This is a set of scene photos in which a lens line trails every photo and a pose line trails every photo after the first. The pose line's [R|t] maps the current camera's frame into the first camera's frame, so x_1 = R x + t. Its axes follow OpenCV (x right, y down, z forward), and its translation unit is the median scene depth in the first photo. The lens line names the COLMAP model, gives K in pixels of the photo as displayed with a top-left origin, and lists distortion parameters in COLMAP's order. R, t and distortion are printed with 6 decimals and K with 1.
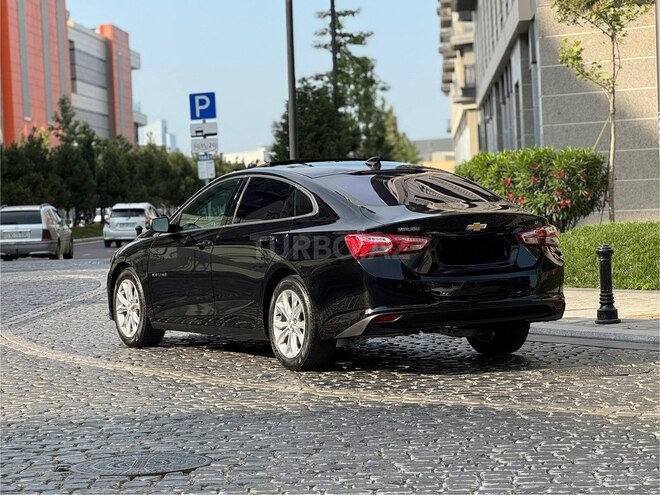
lens RADIAL K [[1940.7, 0, 330.0], [0, 1940.7, 247.5], [0, 0, 1]] dist [-0.430208, 9.670652]
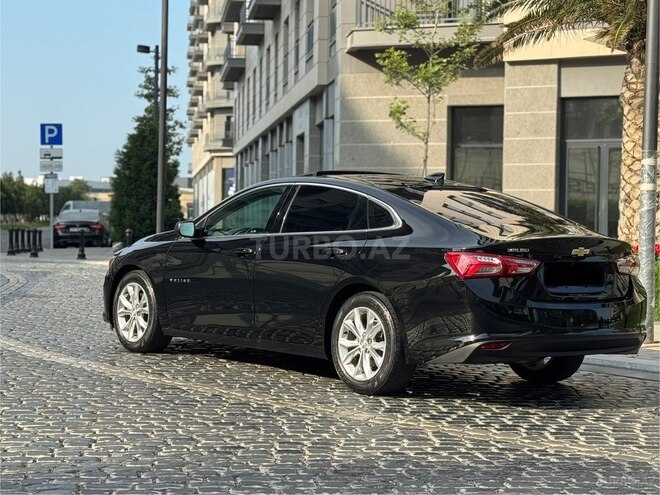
lens RADIAL K [[1375.6, 0, 330.0], [0, 1375.6, 247.5], [0, 0, 1]] dist [0.132274, 0.077838]
pose [[0.982877, 0.058241, 0.174815, -0.131131], [-0.056866, 0.998299, -0.012864, 0.002210], [-0.175267, 0.002702, 0.984517, 0.298188]]
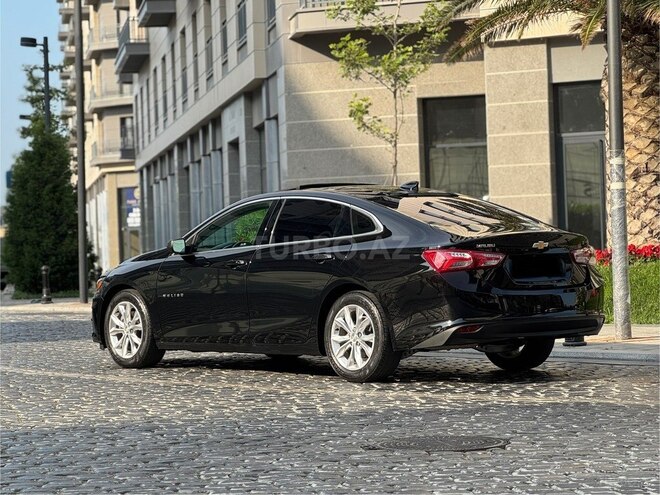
lens RADIAL K [[1940.7, 0, 330.0], [0, 1940.7, 247.5], [0, 0, 1]] dist [-0.430208, 9.670652]
pose [[0.977915, 0.013159, 0.208589, -0.212801], [-0.005763, 0.999334, -0.036026, 0.024322], [-0.208925, 0.034028, 0.977340, -0.013389]]
